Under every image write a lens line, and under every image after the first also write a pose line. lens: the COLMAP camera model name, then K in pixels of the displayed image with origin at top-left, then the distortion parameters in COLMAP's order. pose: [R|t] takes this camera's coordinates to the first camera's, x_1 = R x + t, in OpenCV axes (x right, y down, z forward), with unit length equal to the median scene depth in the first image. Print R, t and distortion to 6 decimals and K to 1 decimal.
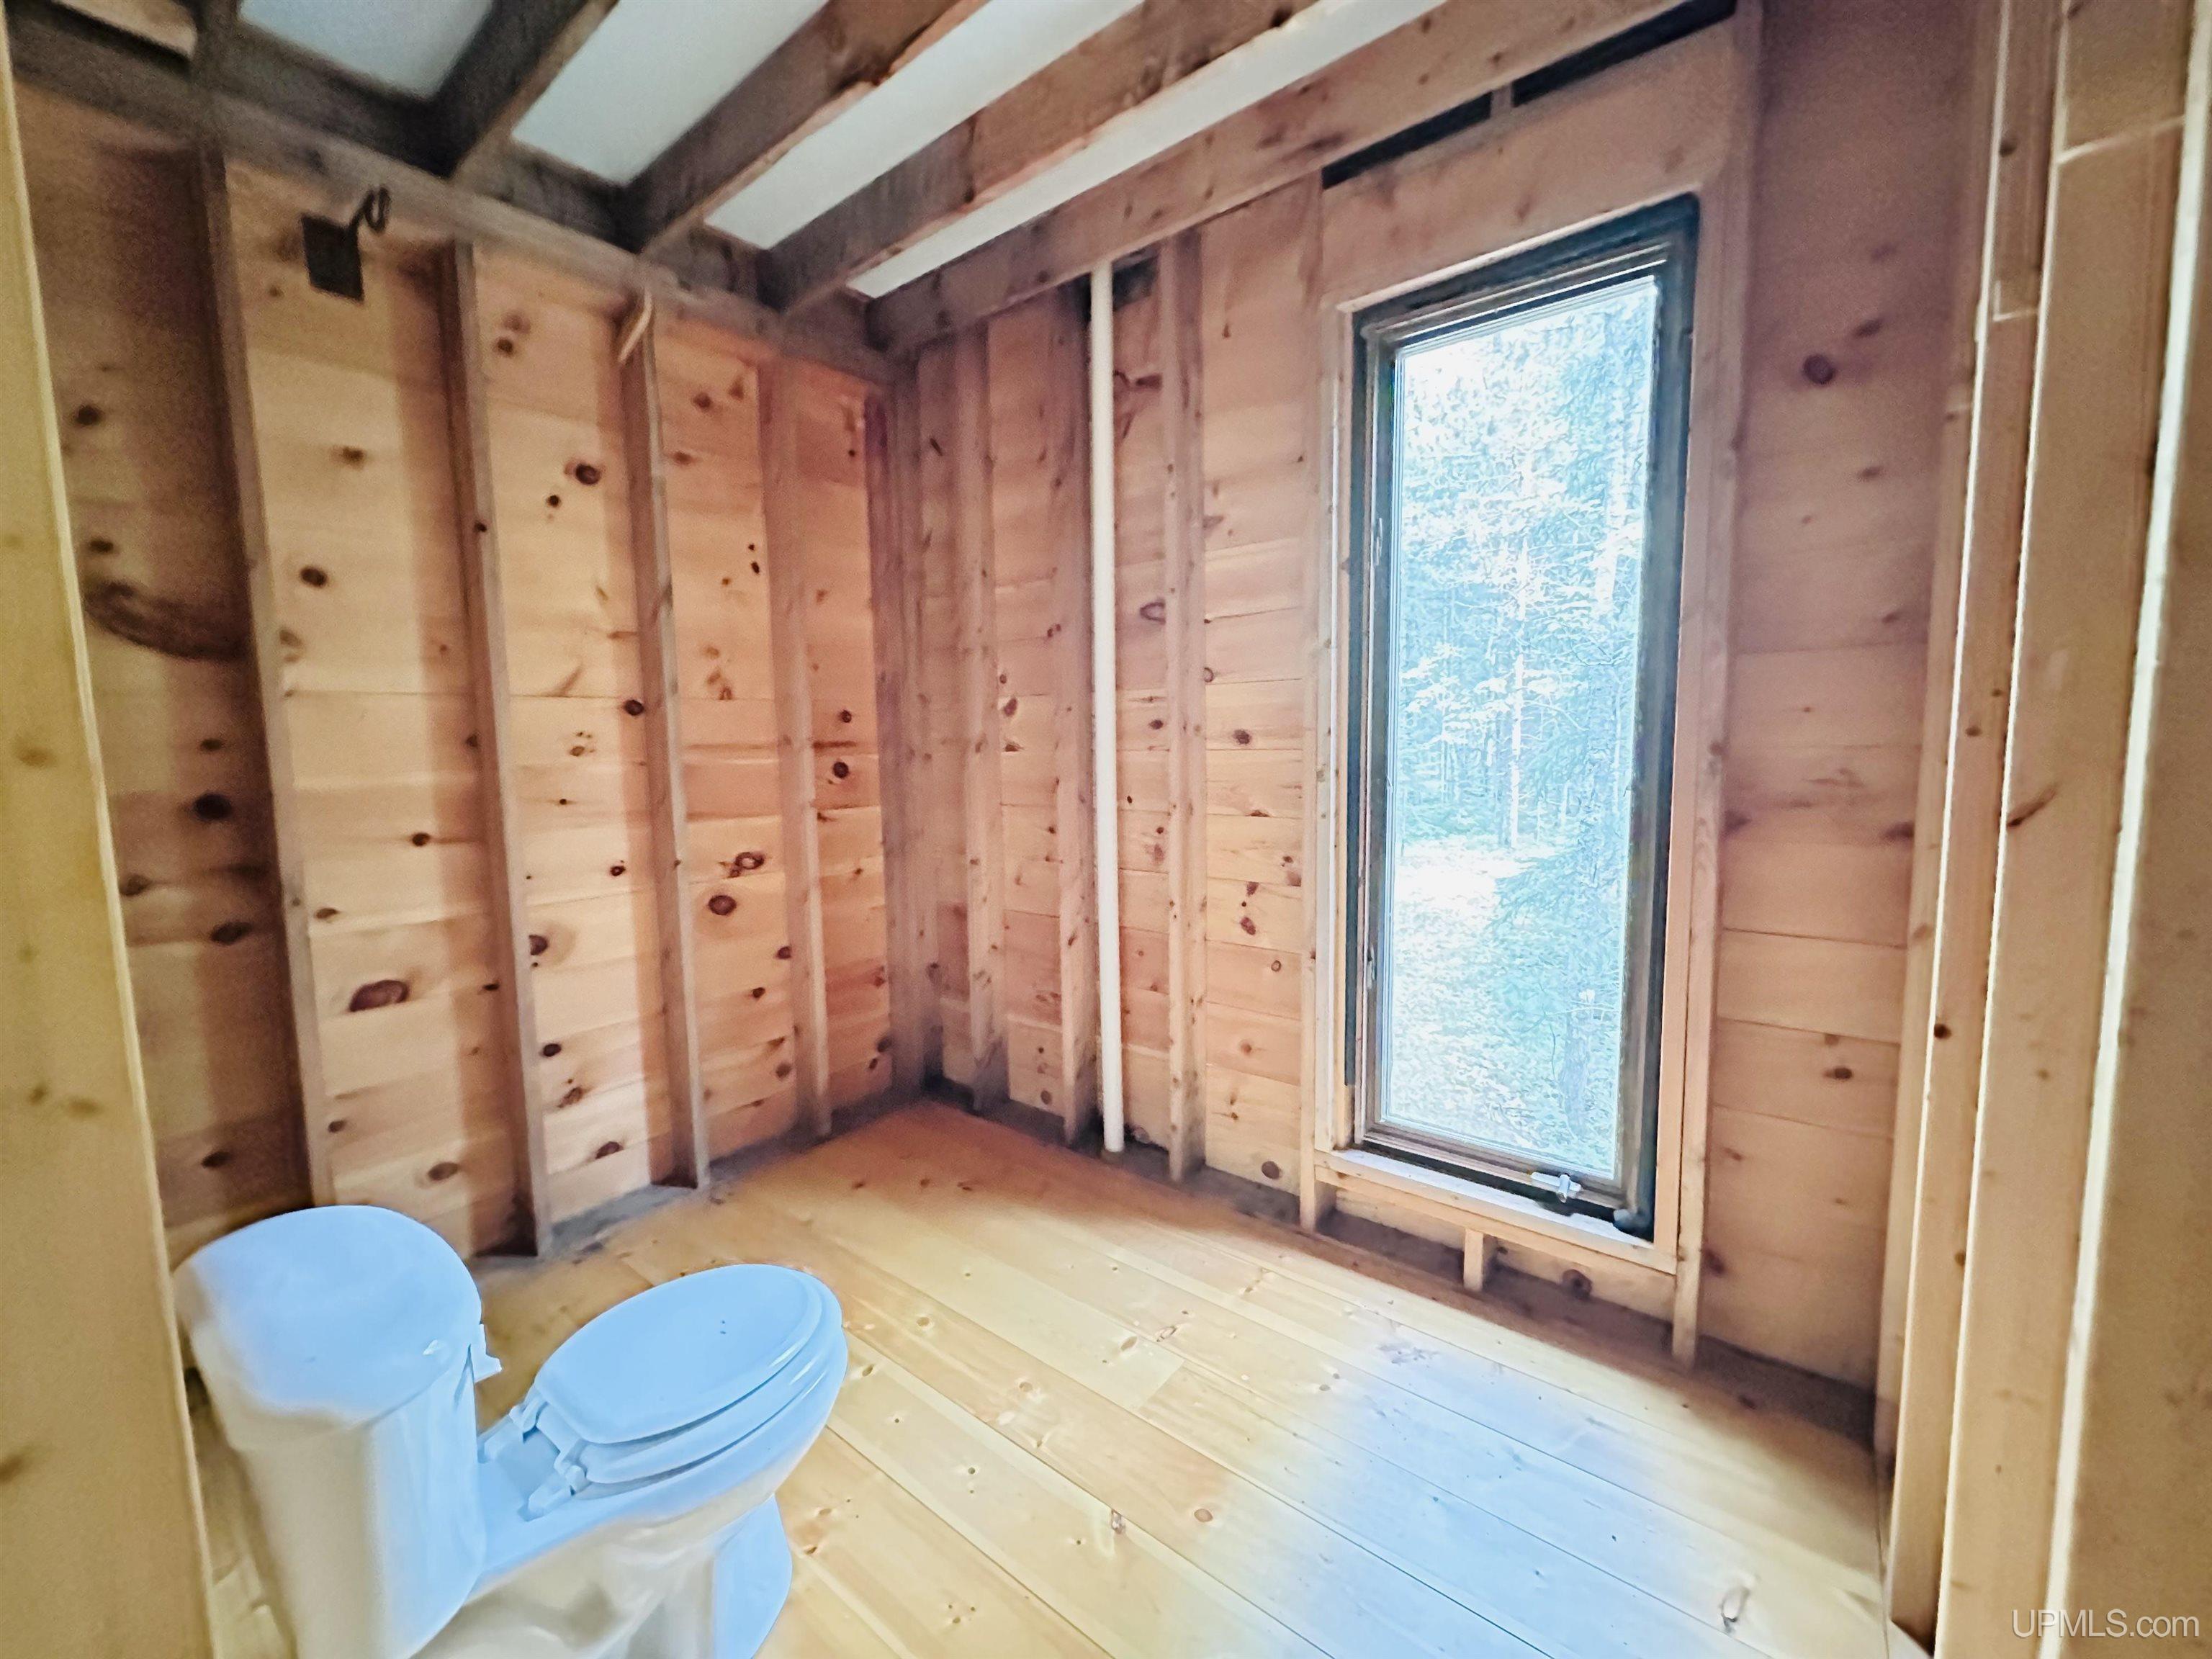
lens RADIAL K [[884.9, 0, 1098.0], [0, 884.9, 821.9], [0, 0, 1]] dist [-0.001011, -0.000453]
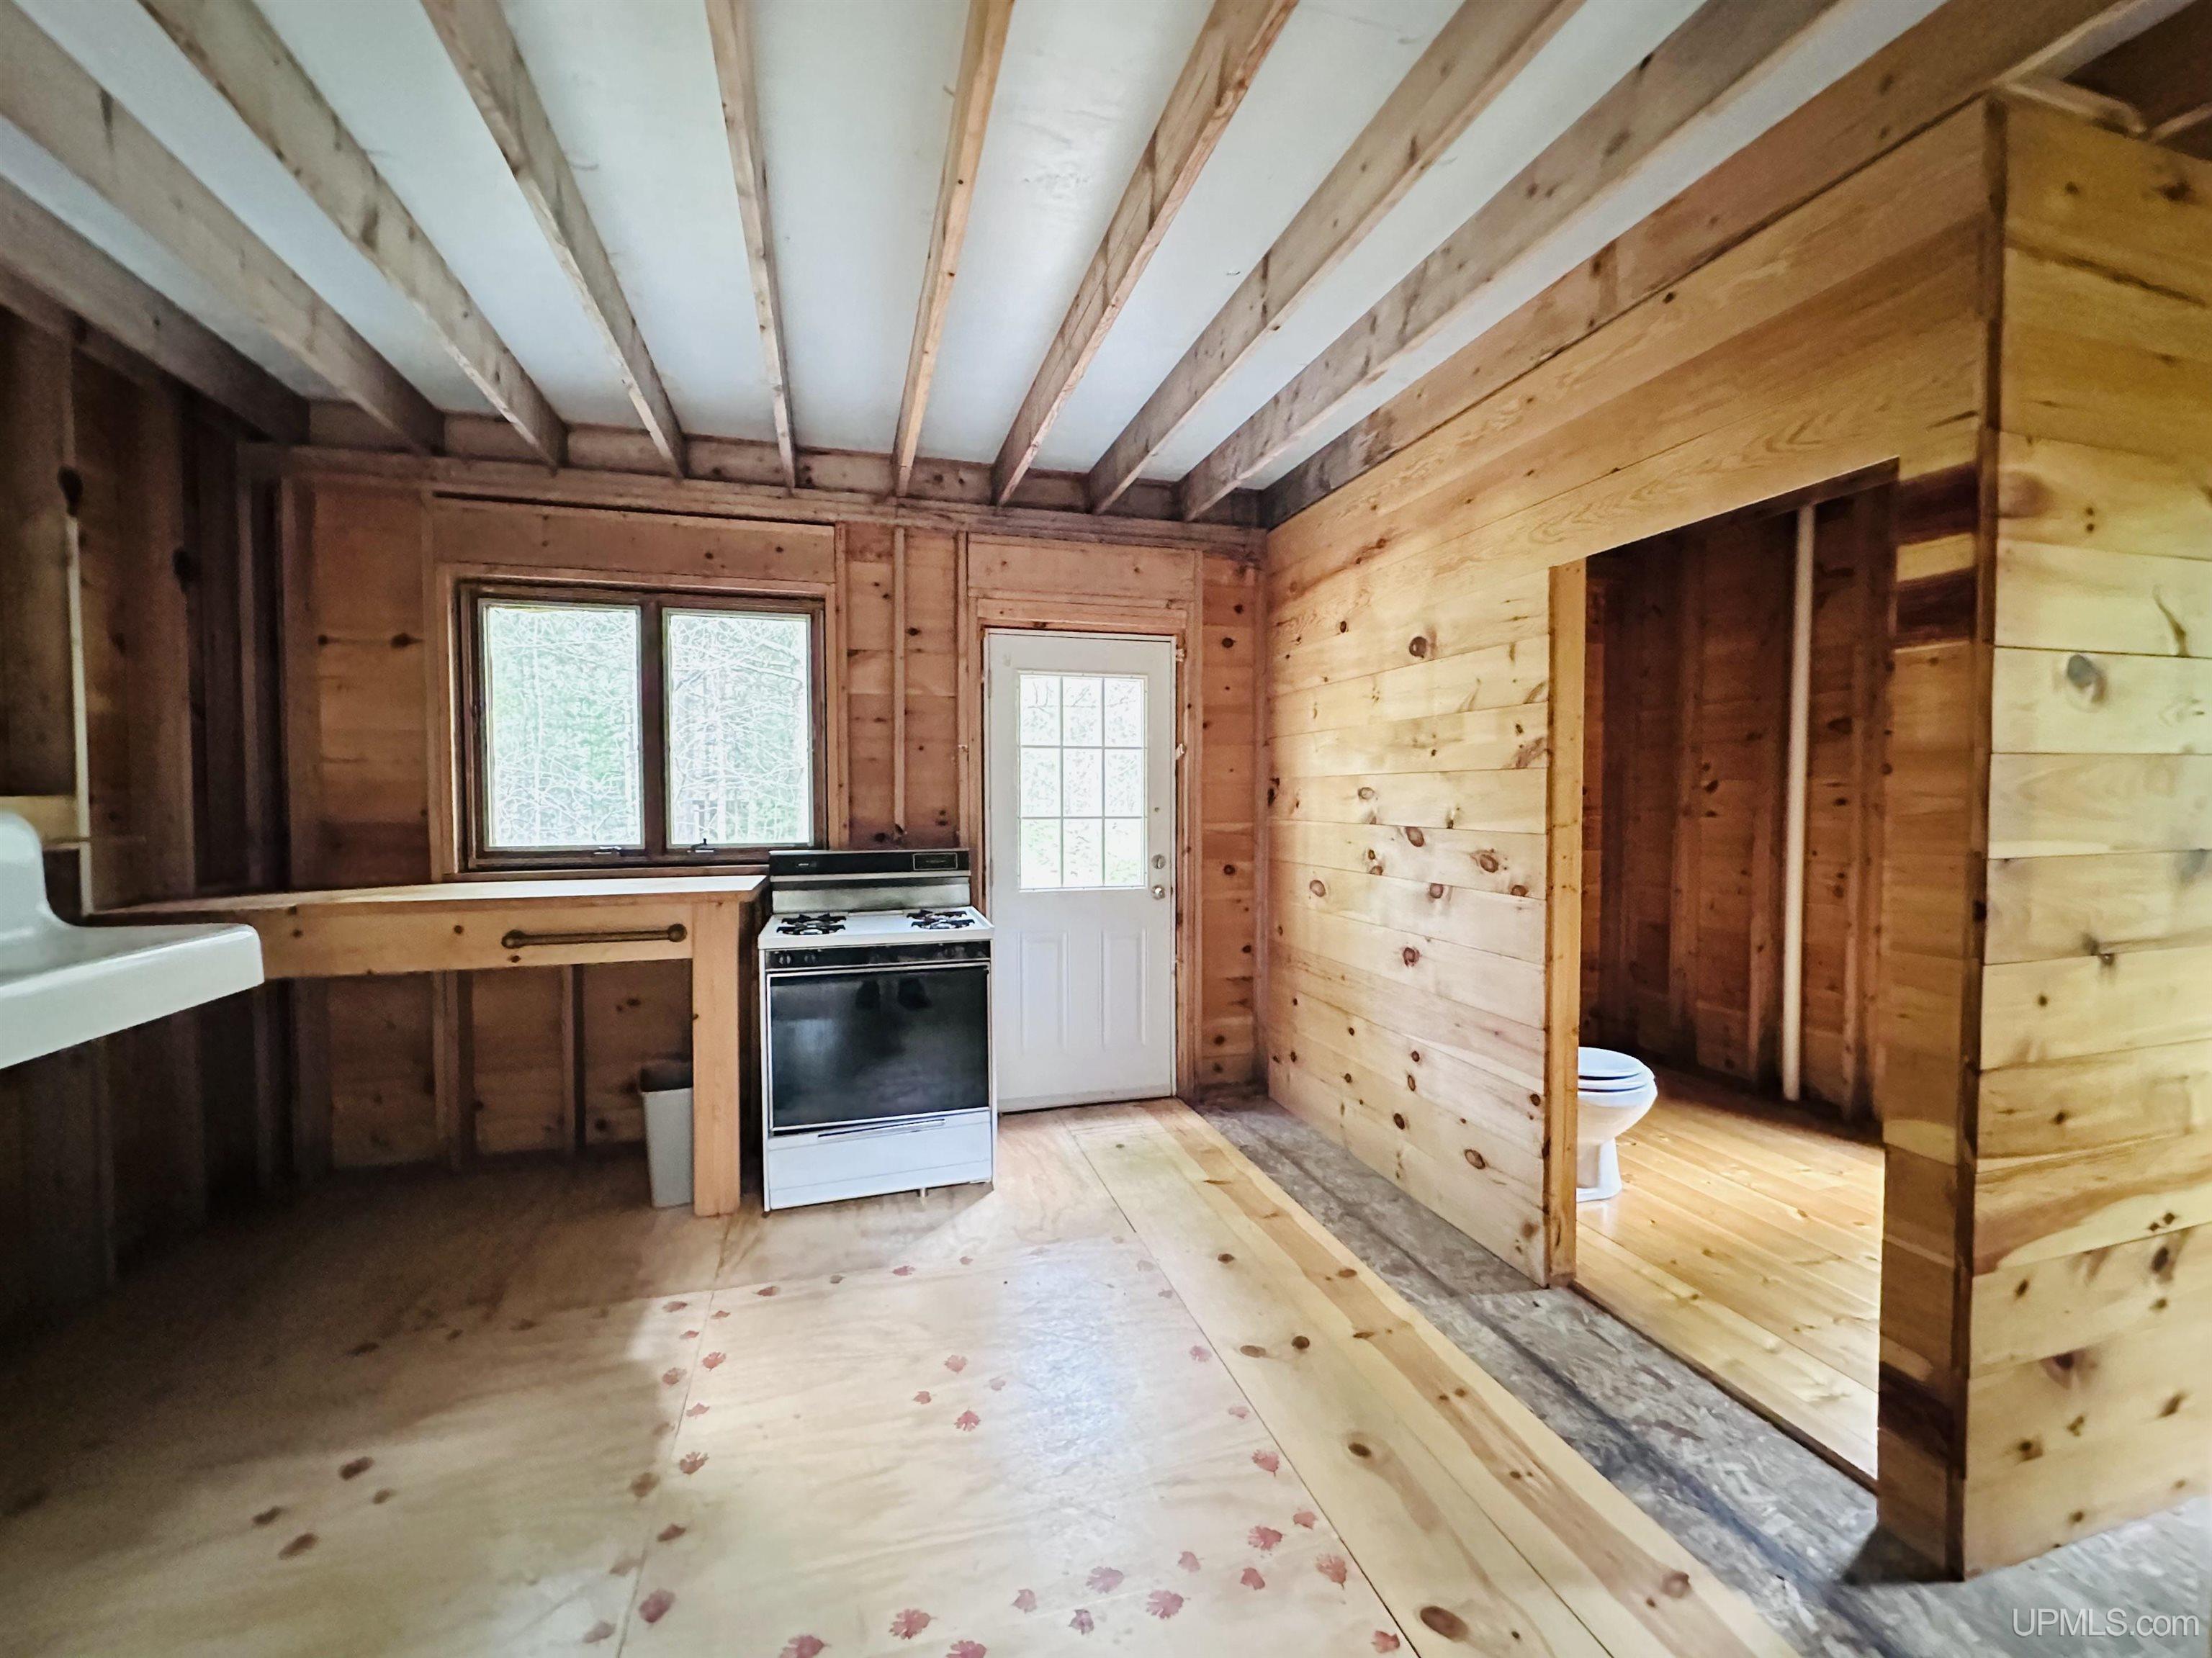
lens RADIAL K [[915.2, 0, 1103.7], [0, 915.2, 826.6], [0, 0, 1]] dist [-0.004070, 0.000942]
pose [[0.820841, 0.035632, -0.570044, -0.066927], [-0.065415, 0.997350, -0.031854, 0.053356], [0.567398, 0.063437, 0.820996, -0.858483]]
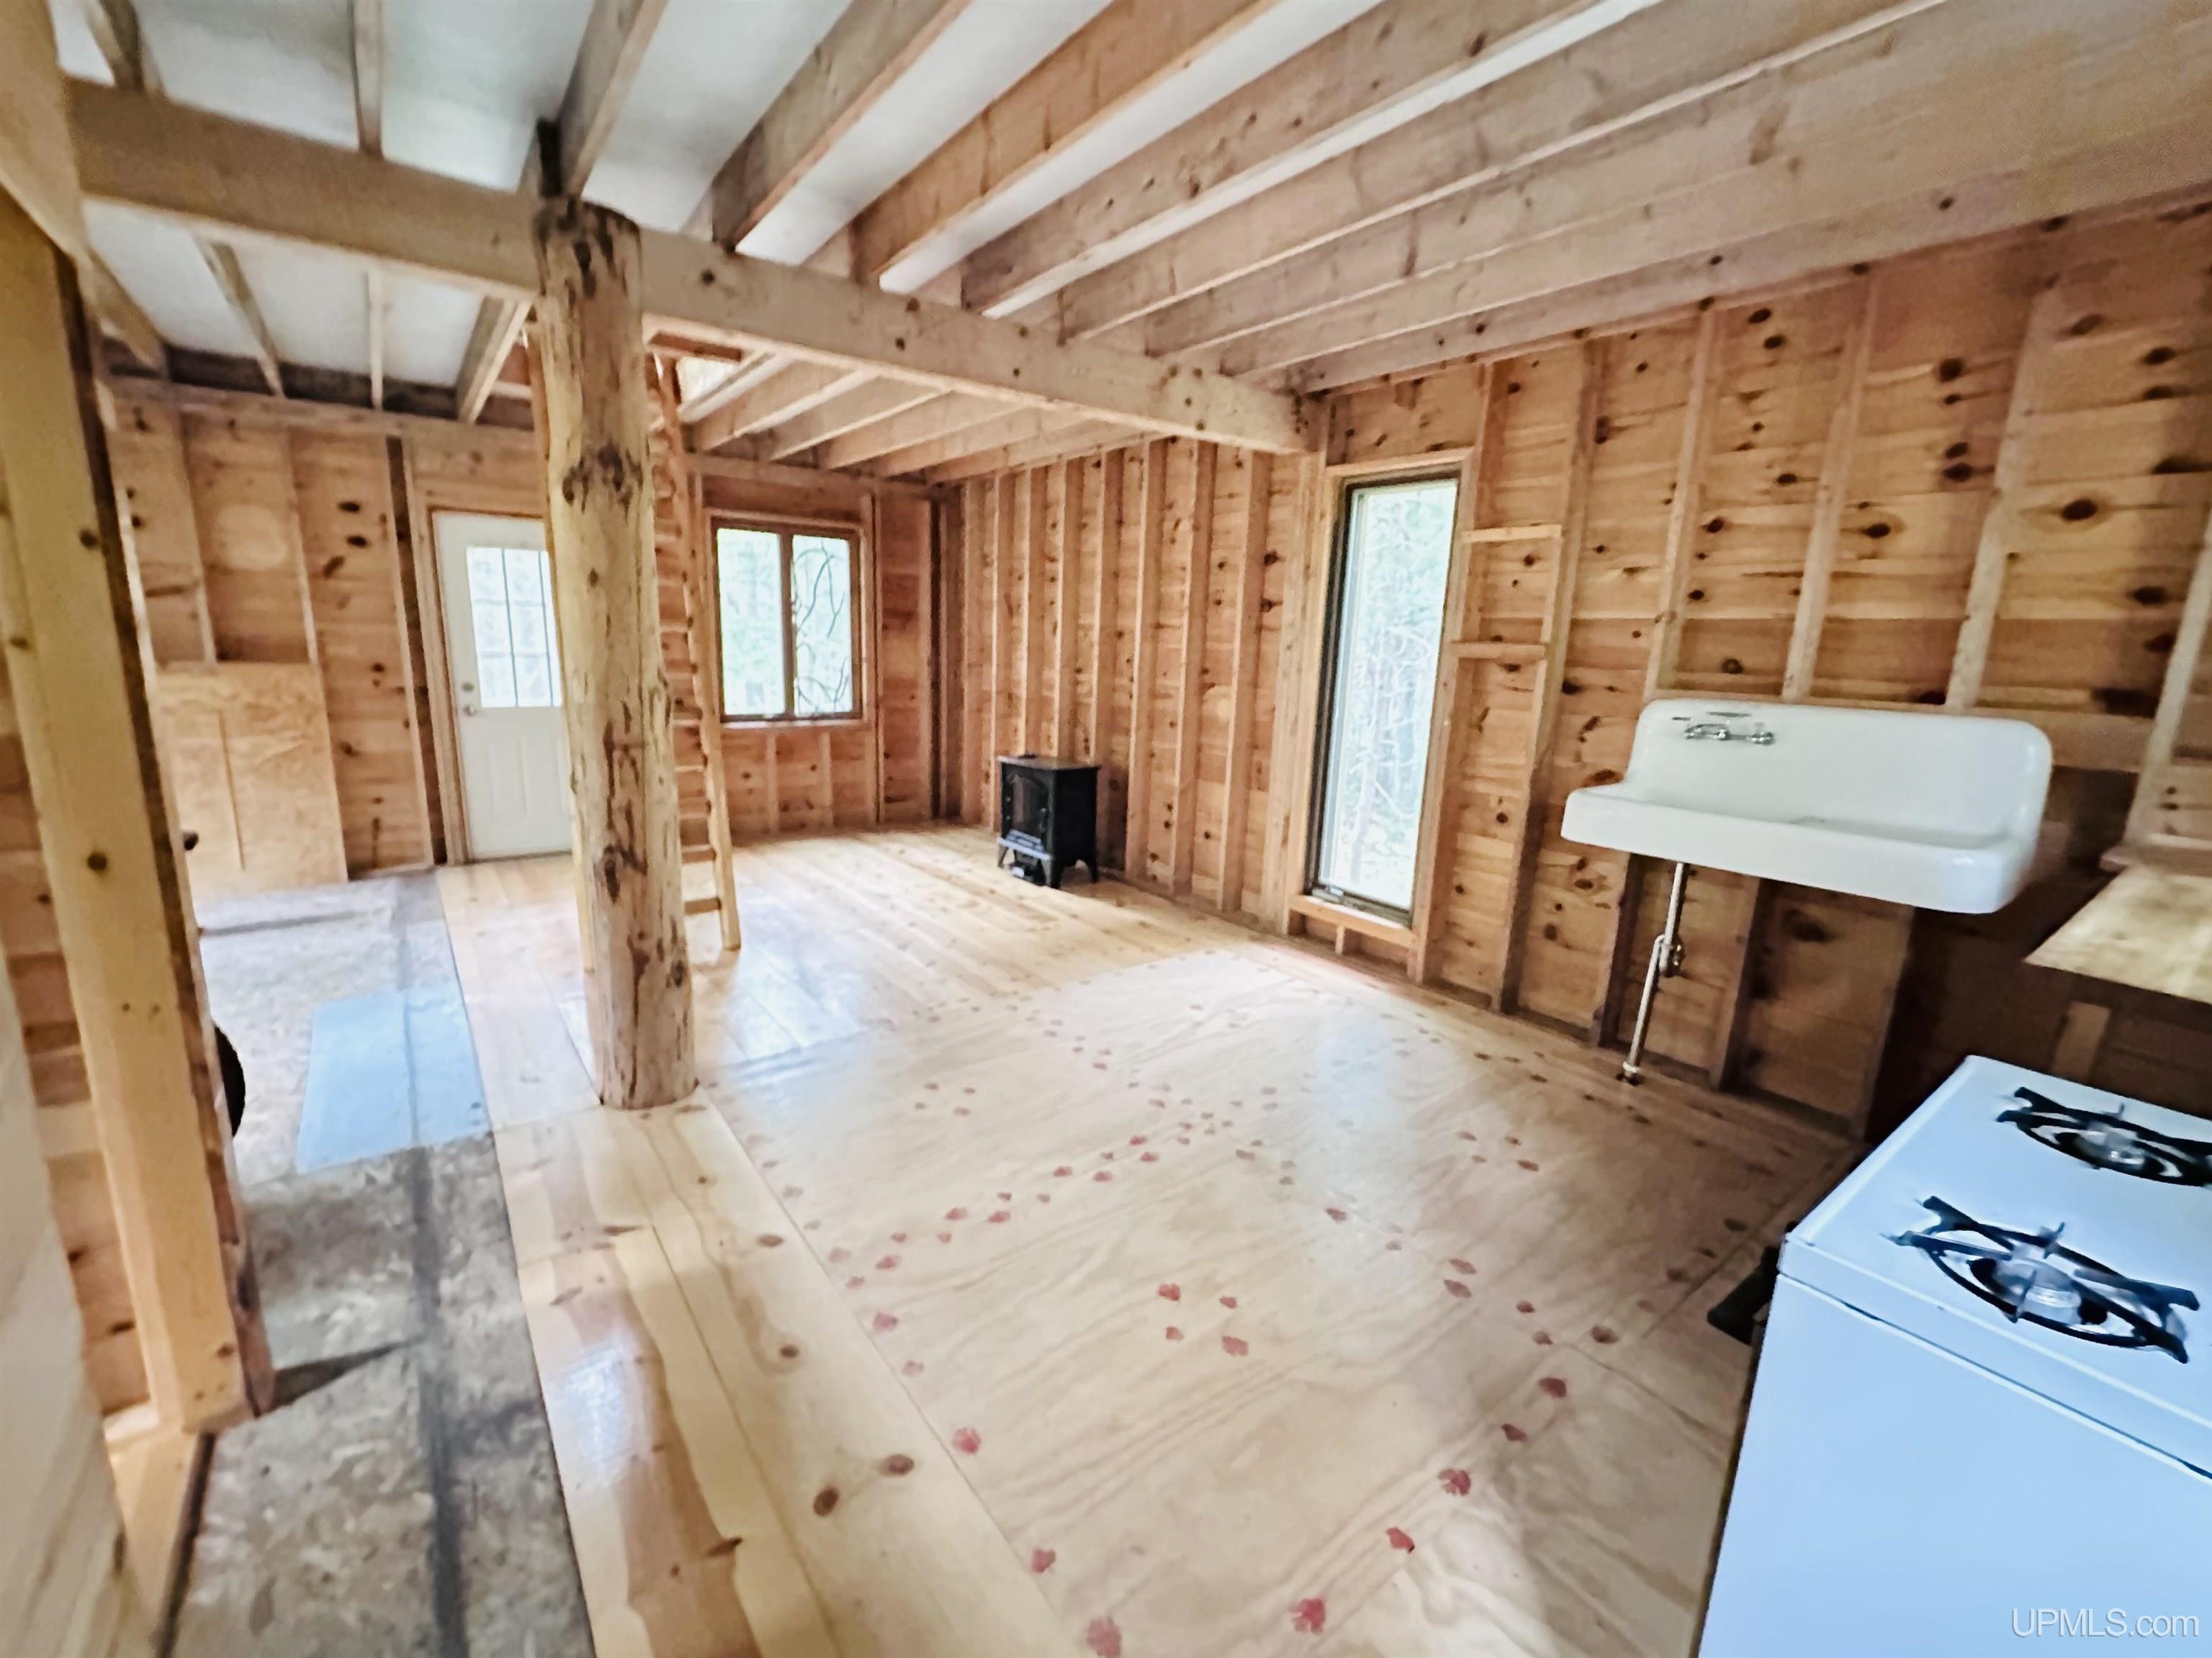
lens RADIAL K [[928.5, 0, 1105.8], [0, 928.5, 827.0], [0, 0, 1]] dist [-0.003396, -0.001082]
pose [[-0.972176, -0.060691, 0.226251, -1.267242], [0.006476, 0.958521, 0.284947, -0.239490], [-0.234161, 0.278484, -0.931459, 1.593444]]
